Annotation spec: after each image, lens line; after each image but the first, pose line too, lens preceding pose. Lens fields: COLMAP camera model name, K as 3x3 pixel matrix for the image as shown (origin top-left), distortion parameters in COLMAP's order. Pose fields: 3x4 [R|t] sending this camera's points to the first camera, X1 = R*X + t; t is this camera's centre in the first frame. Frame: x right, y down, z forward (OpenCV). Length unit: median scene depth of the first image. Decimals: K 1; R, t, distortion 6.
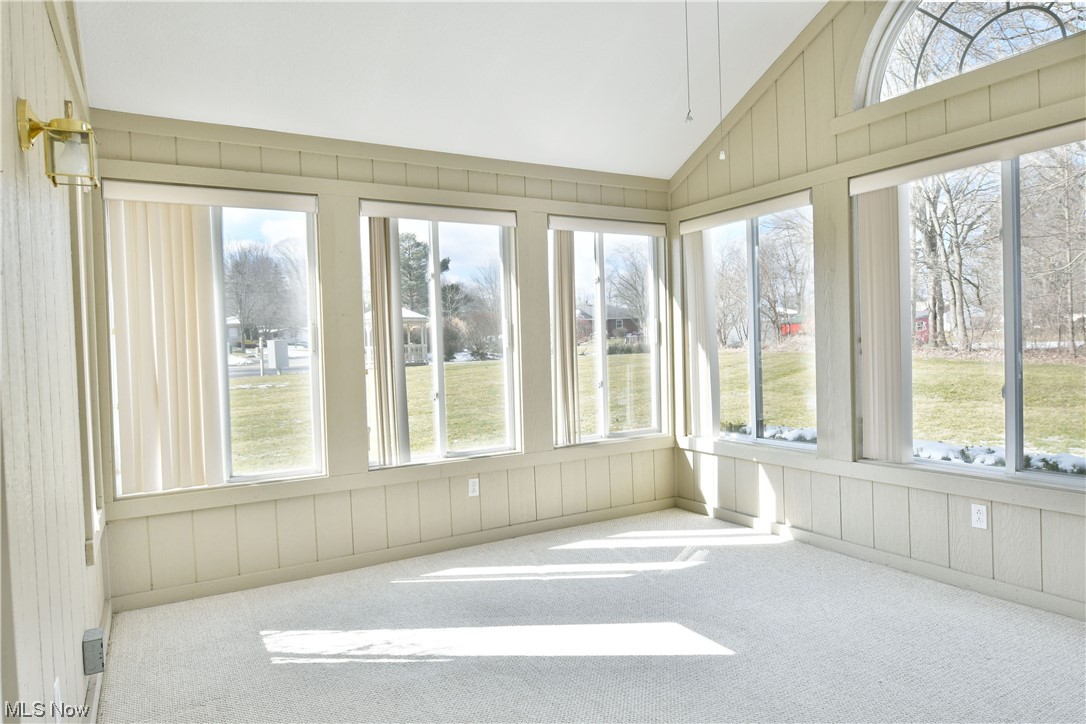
lens RADIAL K [[668.6, 0, 540.3], [0, 668.6, 362.8], [0, 0, 1]] dist [-0.012752, -0.006237]
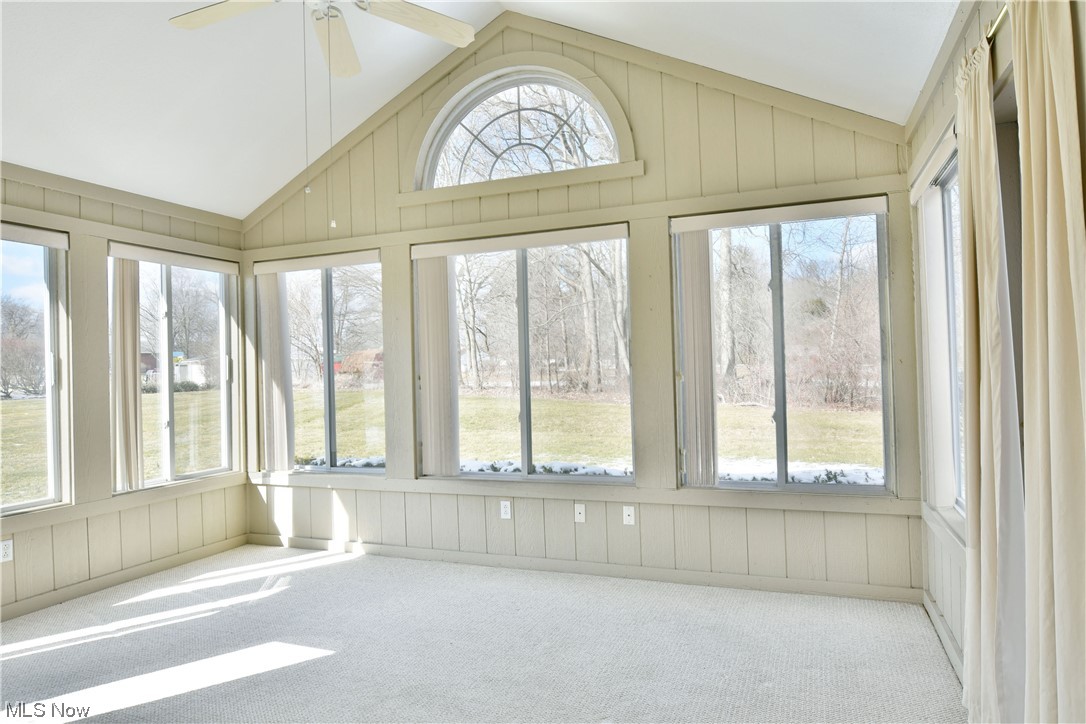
lens RADIAL K [[668.6, 0, 547.1], [0, 668.6, 372.2], [0, 0, 1]] dist [-0.012752, -0.006237]
pose [[0.777916, 0.010050, 0.628288, -0.090464], [0.017262, 0.999153, -0.037355, 0.004100], [-0.628132, 0.039905, 0.777083, -0.081044]]
